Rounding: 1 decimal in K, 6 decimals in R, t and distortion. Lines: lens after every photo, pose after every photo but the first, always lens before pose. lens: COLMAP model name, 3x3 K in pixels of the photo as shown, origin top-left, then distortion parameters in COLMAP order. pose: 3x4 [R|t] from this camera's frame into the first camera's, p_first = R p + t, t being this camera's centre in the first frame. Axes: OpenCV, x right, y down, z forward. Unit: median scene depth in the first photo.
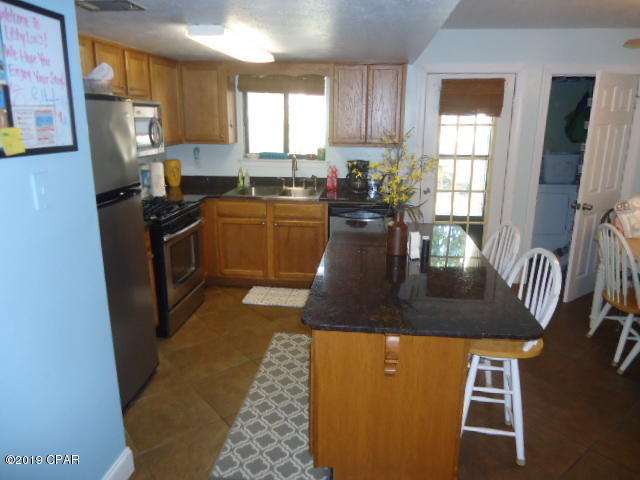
lens RADIAL K [[459.5, 0, 319.4], [0, 459.5, 241.5], [0, 0, 1]] dist [-0.023551, 0.004187]
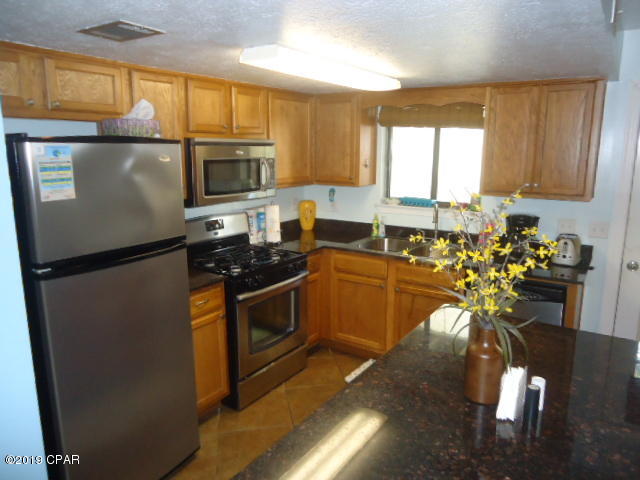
lens RADIAL K [[459.5, 0, 319.3], [0, 459.5, 235.9], [0, 0, 1]] dist [-0.023551, 0.004187]
pose [[0.889490, 0.080238, -0.449856, 0.129844], [-0.115865, 0.991893, -0.052181, -0.069231], [0.442022, 0.098537, 0.891576, 0.216040]]
